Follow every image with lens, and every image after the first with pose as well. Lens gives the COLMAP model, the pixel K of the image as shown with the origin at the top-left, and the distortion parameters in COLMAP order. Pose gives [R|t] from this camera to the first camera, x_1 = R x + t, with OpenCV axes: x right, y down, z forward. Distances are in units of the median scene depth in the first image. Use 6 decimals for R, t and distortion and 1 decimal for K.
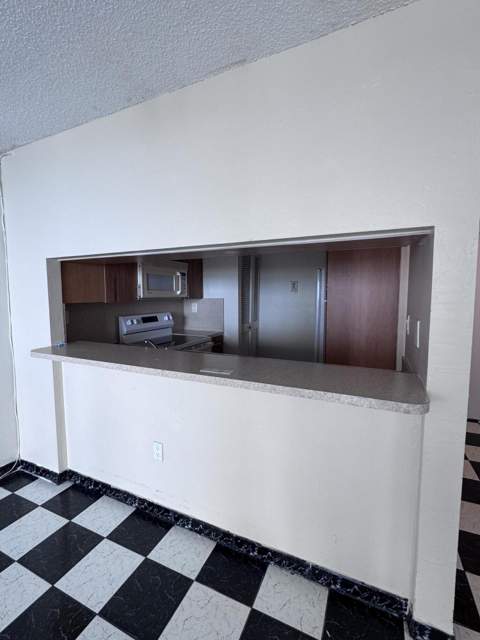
lens RADIAL K [[294.7, 0, 238.4], [0, 294.7, 320.9], [0, 0, 1]] dist [0.002711, 0.000759]
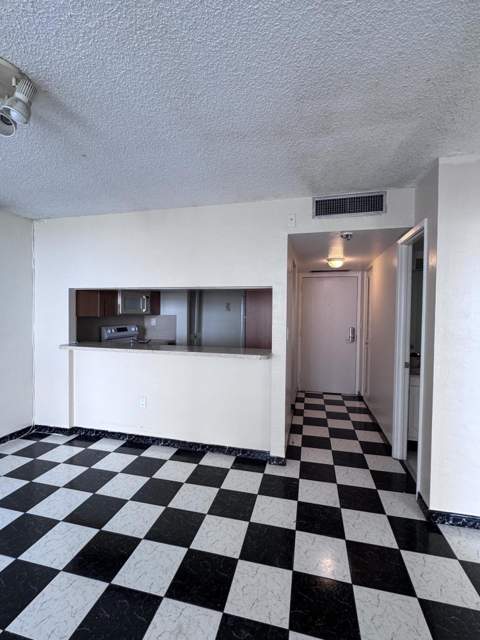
lens RADIAL K [[294.7, 0, 239.9], [0, 294.7, 319.4], [0, 0, 1]] dist [0.002711, 0.000759]
pose [[0.980718, 0.006933, 0.195304, -0.036688], [0.006120, 0.997791, -0.066153, 0.049394], [-0.195332, 0.066073, 0.978509, -0.538385]]
